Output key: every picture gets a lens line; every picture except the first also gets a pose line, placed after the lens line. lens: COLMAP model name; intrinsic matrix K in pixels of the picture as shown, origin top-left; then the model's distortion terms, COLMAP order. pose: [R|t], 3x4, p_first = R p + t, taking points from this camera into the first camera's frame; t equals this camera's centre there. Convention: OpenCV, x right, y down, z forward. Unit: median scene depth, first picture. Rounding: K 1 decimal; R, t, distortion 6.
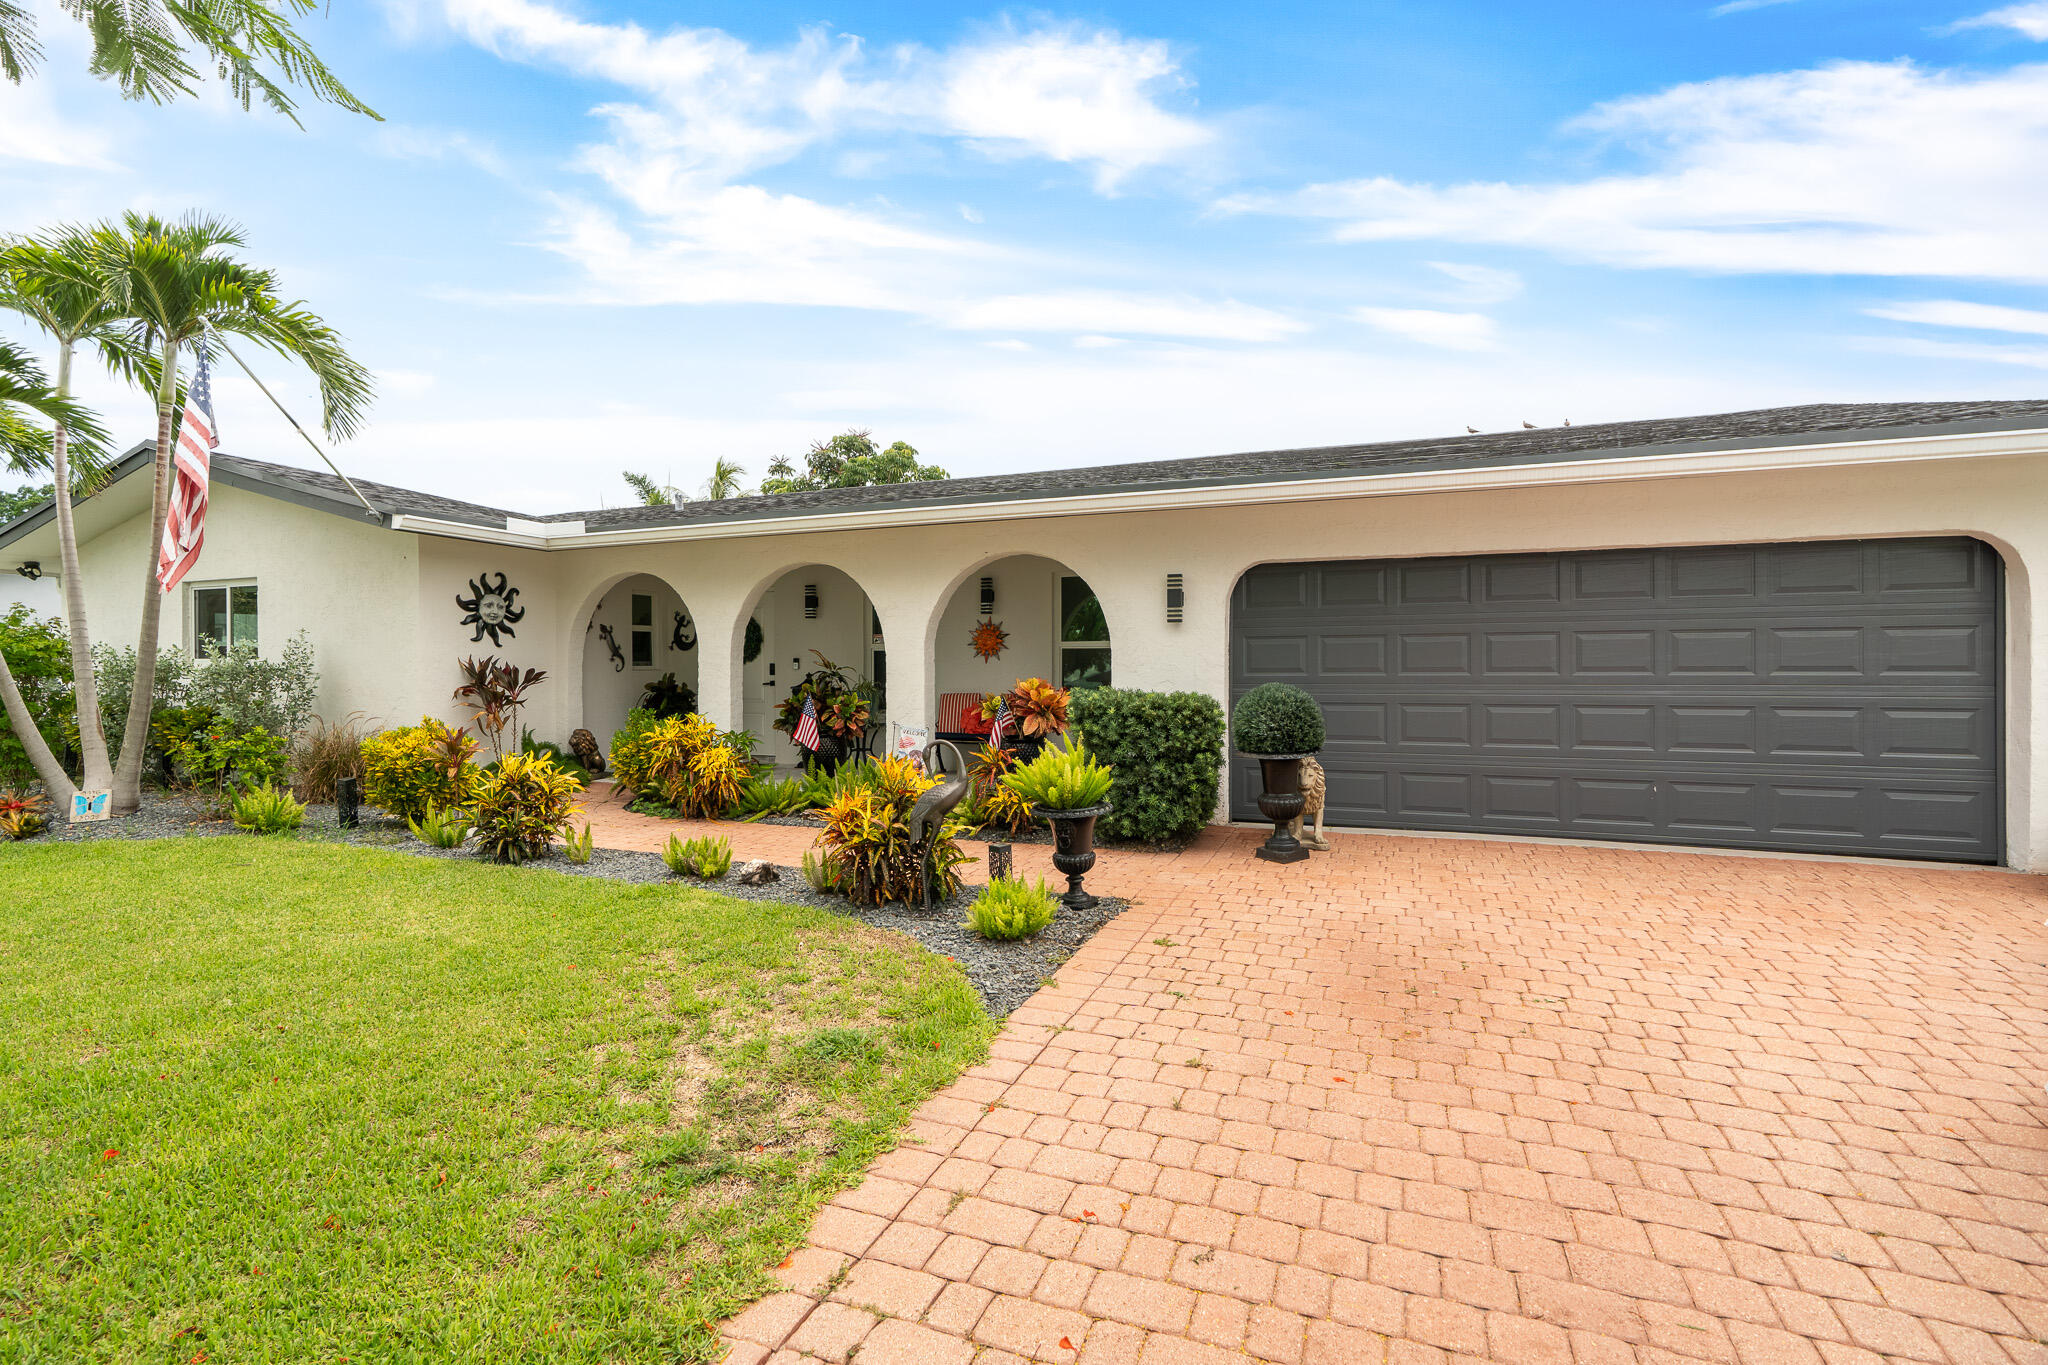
lens RADIAL K [[953.4, 0, 1028.8], [0, 953.4, 675.2], [0, 0, 1]] dist [0.002610, 0.000487]
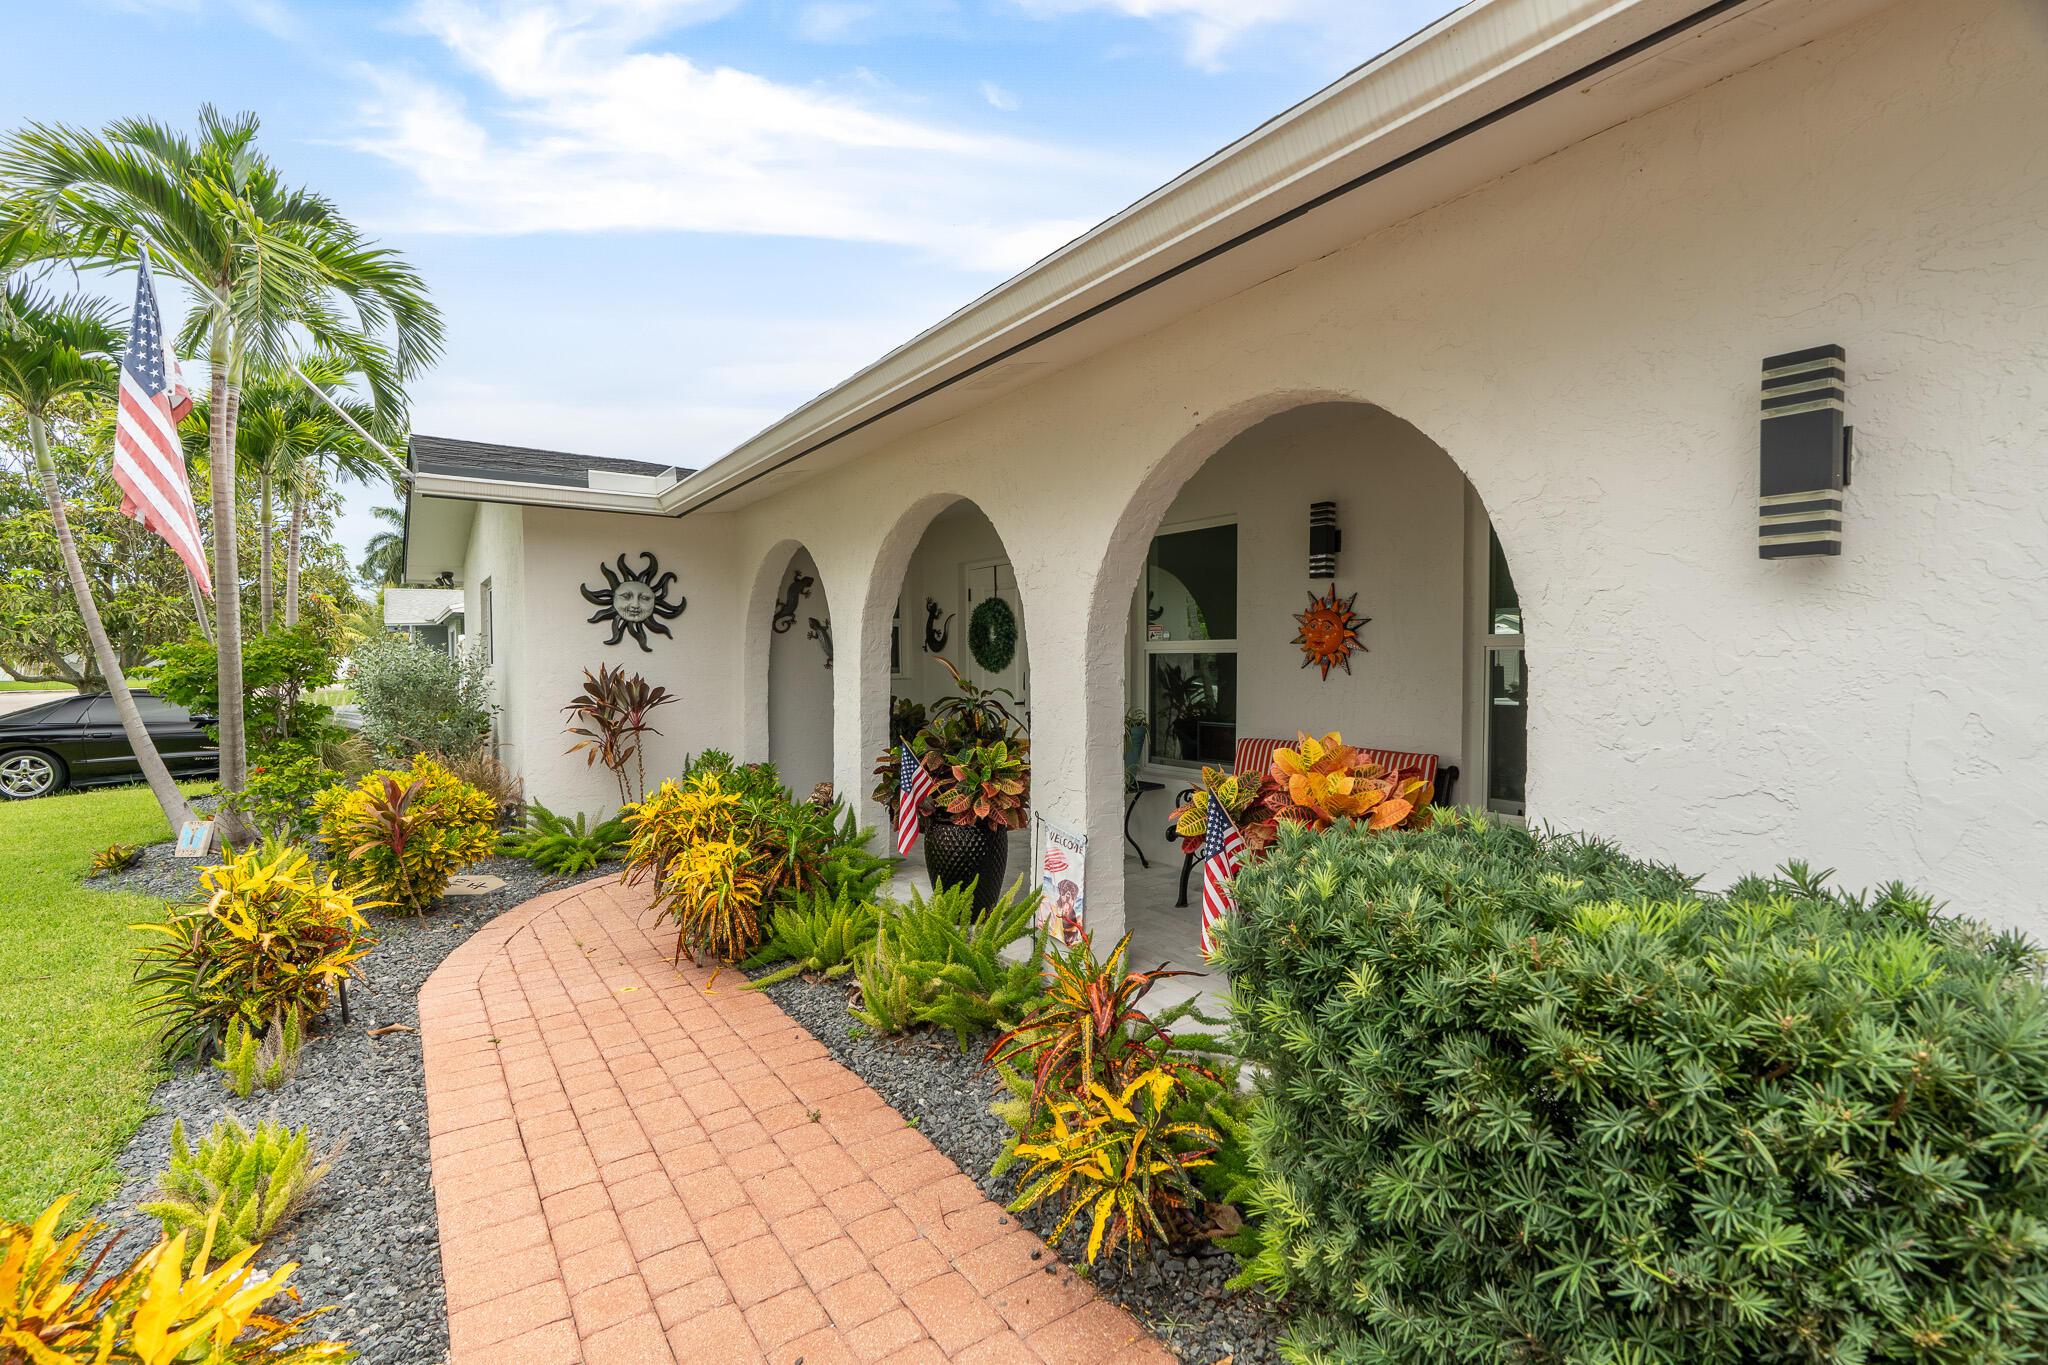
lens RADIAL K [[935.5, 0, 1020.3], [0, 935.5, 675.6], [0, 0, 1]] dist [-0.001058, 0.000040]
pose [[0.830722, 0.011271, -0.556573, 0.100260], [-0.004311, 0.999895, 0.013814, -0.023161], [0.556670, -0.009076, 0.830684, 0.574879]]
